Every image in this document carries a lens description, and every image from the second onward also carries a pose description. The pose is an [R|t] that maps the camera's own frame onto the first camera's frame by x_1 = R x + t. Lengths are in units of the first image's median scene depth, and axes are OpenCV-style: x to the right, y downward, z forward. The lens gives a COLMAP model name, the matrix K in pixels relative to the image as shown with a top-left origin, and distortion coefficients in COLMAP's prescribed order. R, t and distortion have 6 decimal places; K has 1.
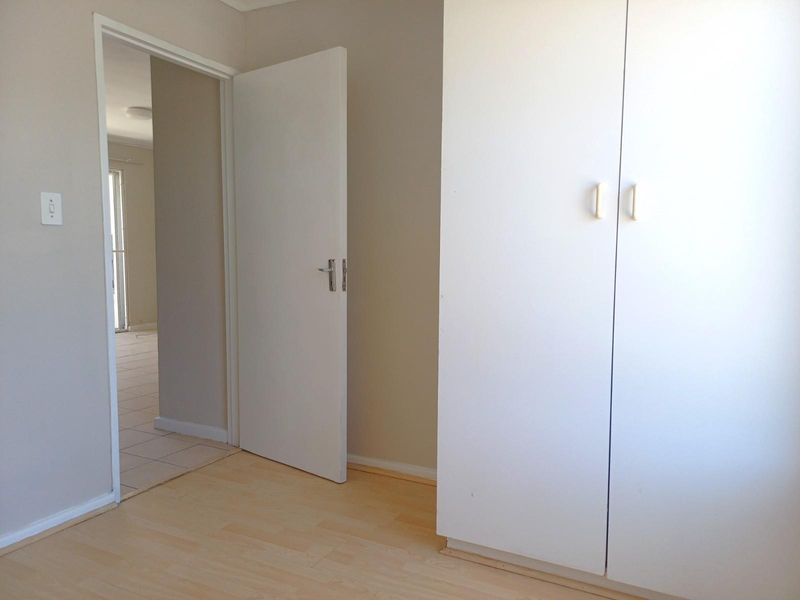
lens RADIAL K [[602.9, 0, 400.8], [0, 602.9, 303.3], [0, 0, 1]] dist [0.002181, -0.003839]
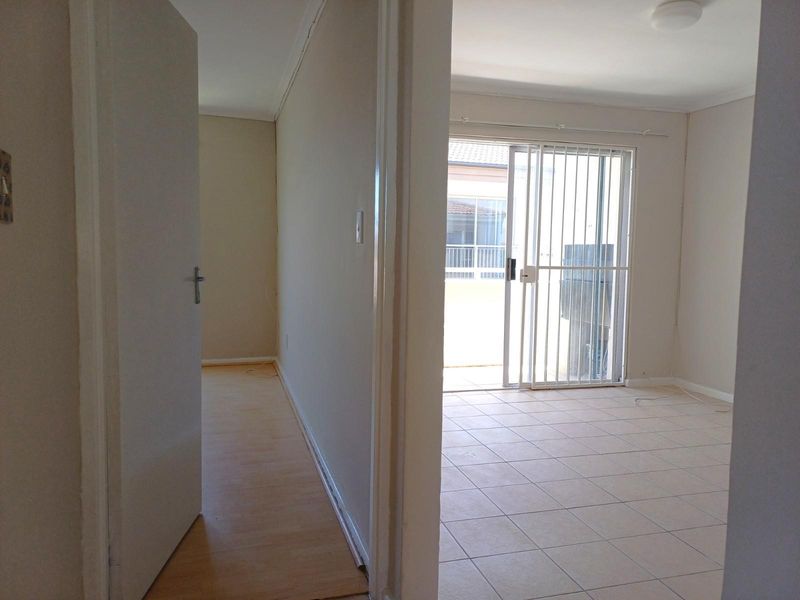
lens RADIAL K [[602.9, 0, 400.8], [0, 602.9, 303.3], [0, 0, 1]] dist [0.002181, -0.003839]
pose [[0.701345, 0.066503, -0.709713, -0.157256], [-0.074289, 0.997036, 0.020014, -0.041895], [0.708941, 0.038687, 0.704206, 0.348305]]
